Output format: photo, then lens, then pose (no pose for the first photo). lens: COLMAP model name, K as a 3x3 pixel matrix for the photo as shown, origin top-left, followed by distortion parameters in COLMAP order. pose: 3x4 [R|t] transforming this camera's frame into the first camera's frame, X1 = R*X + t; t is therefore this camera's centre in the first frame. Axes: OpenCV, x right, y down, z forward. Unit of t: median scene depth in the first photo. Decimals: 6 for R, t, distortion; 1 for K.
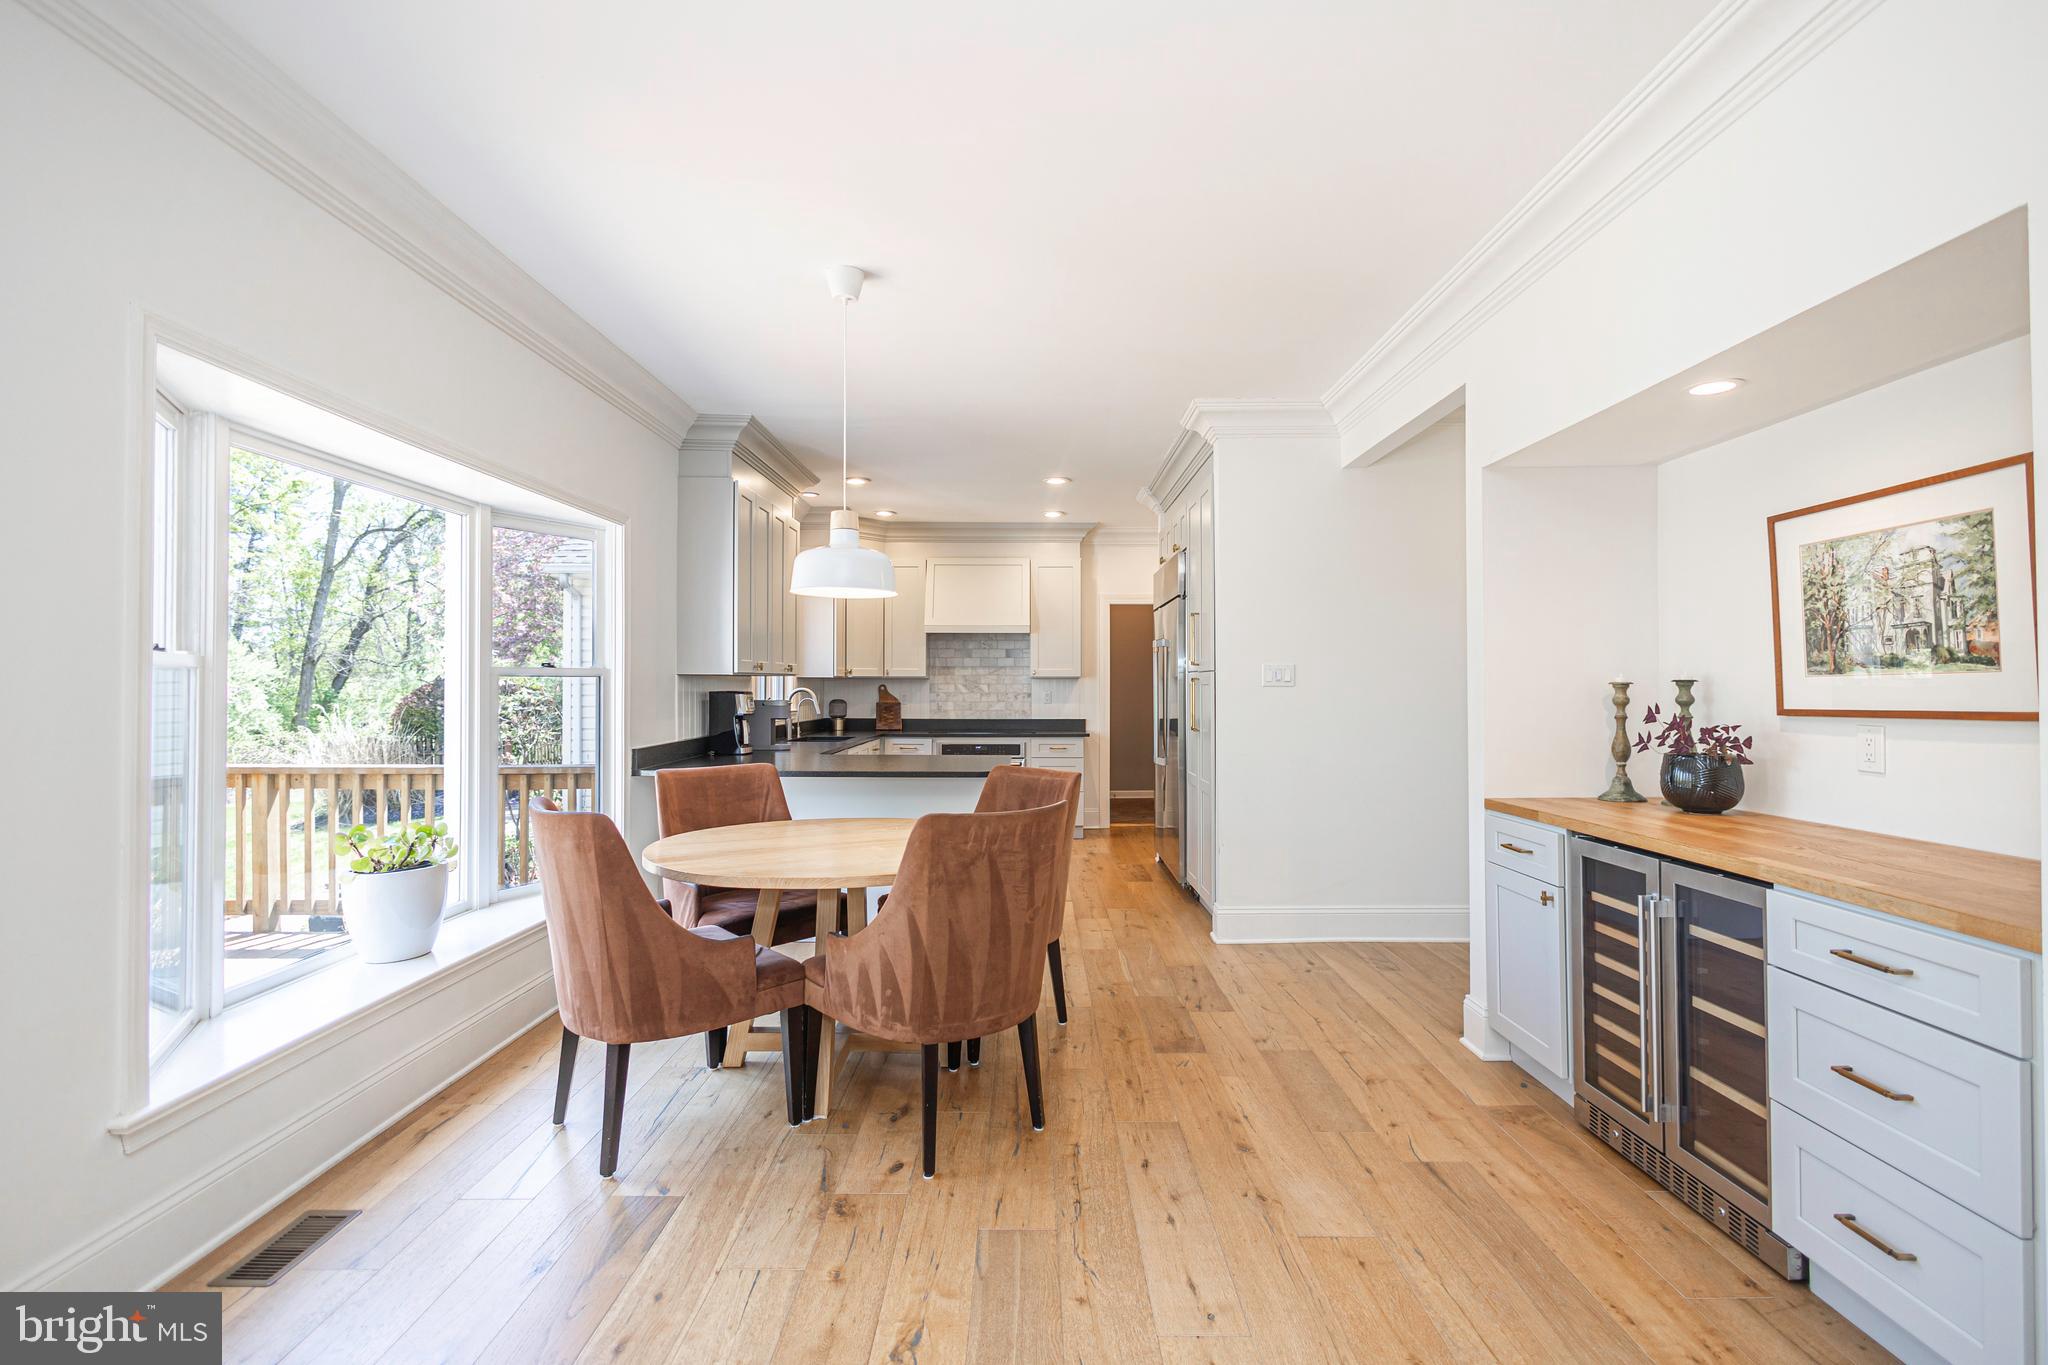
lens RADIAL K [[954.1, 0, 1023.5], [0, 954.1, 678.1], [0, 0, 1]] dist [0.006513, -0.001763]
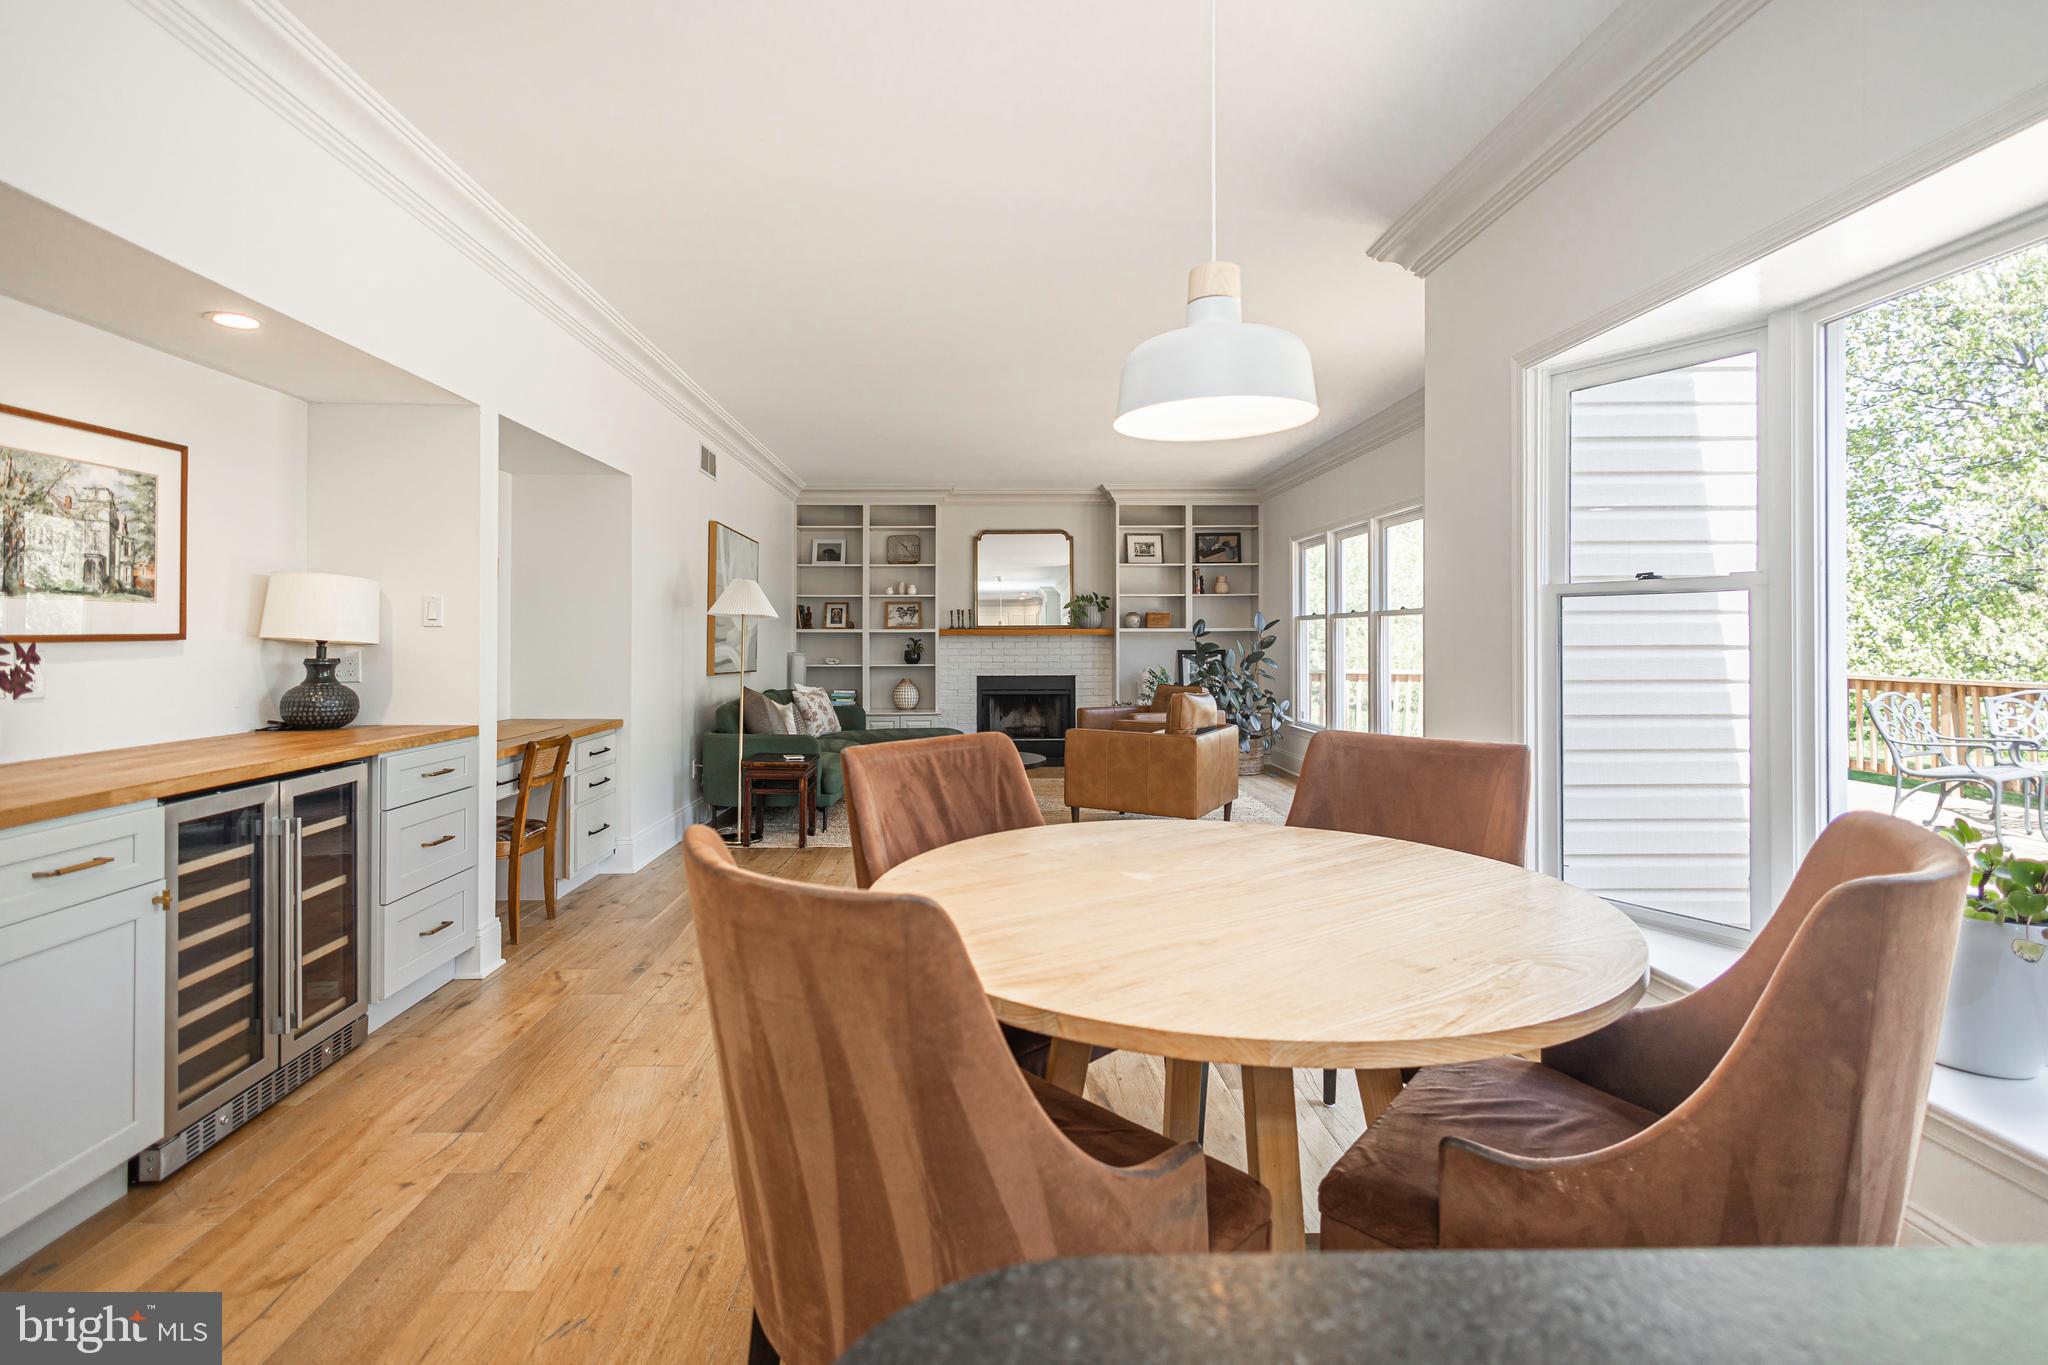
lens RADIAL K [[954.1, 0, 1013.2], [0, 954.1, 639.2], [0, 0, 1]] dist [0.006513, -0.001763]
pose [[-0.998867, 0.000584, -0.047589, -0.069857], [0.001163, 0.999926, -0.012136, 0.055071], [0.047579, -0.012178, -0.998793, 2.180698]]
